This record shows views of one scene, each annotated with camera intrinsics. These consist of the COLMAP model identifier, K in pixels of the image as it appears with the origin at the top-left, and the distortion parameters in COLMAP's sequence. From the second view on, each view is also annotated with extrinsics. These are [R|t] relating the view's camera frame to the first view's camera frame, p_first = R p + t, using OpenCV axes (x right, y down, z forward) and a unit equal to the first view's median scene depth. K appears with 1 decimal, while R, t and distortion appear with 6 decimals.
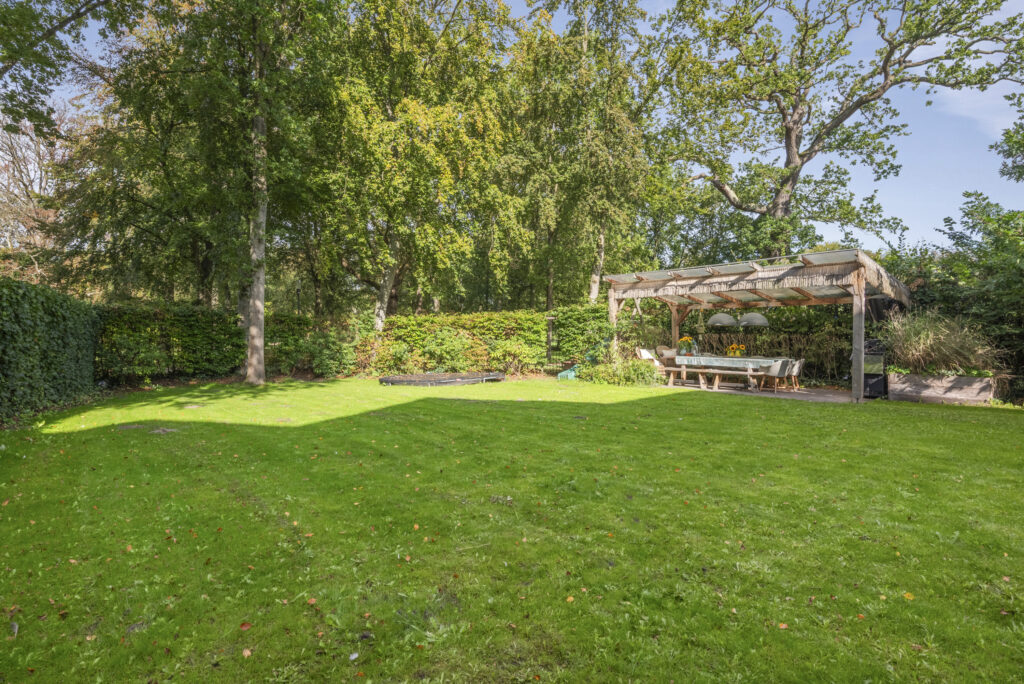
lens RADIAL K [[544.3, 0, 510.6], [0, 544.3, 334.4], [0, 0, 1]] dist [0.009480, -0.000581]
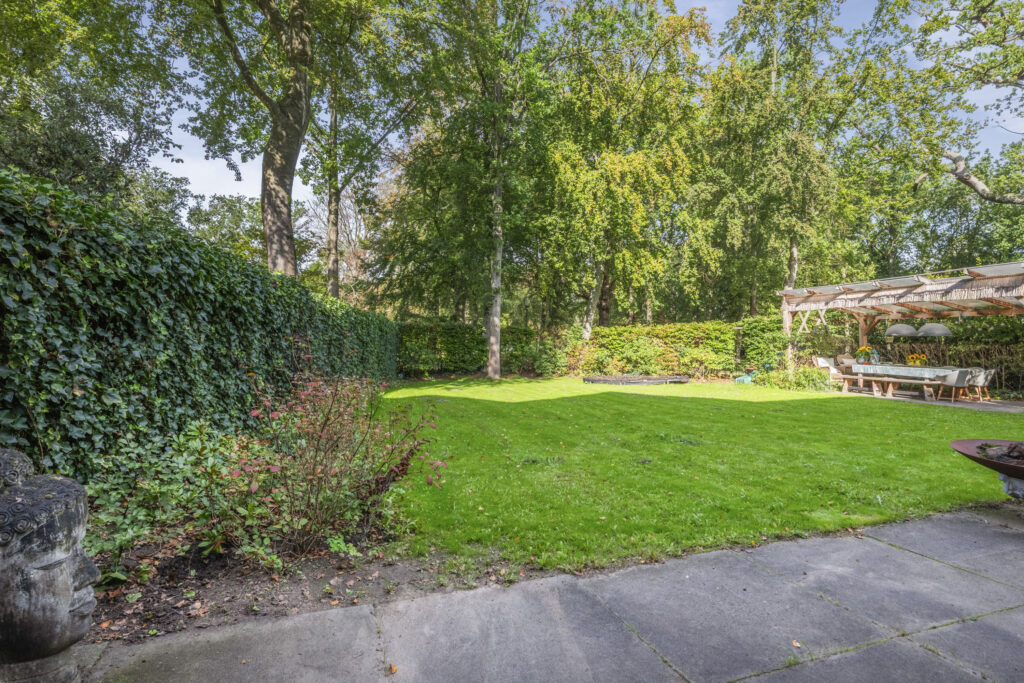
lens RADIAL K [[521.2, 0, 508.2], [0, 521.2, 332.9], [0, 0, 1]] dist [0.003148, 0.004068]
pose [[0.914908, -0.003581, -0.403647, 0.078371], [-0.003485, 0.999853, -0.016768, -0.001895], [0.403648, 0.016748, 0.914761, -0.152820]]
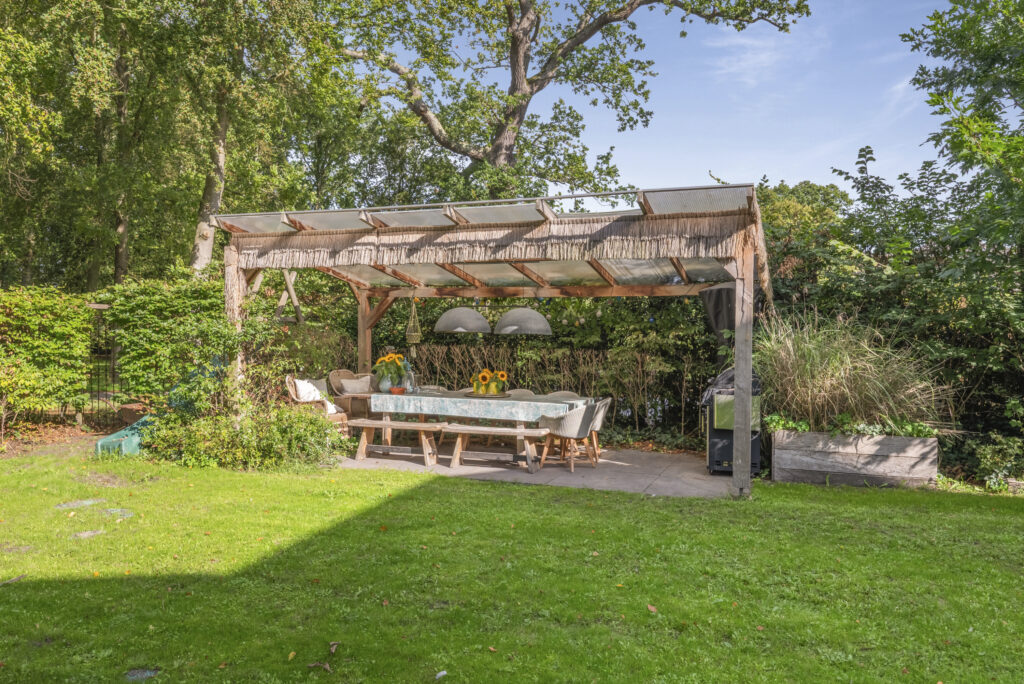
lens RADIAL K [[756.9, 0, 522.8], [0, 756.9, 331.4], [0, 0, 1]] dist [-0.005139, 0.000929]
pose [[0.862497, 0.008821, 0.505985, 0.063320], [-0.009445, 0.999955, -0.001331, -0.012242], [-0.505974, -0.003631, 0.862541, 0.279331]]
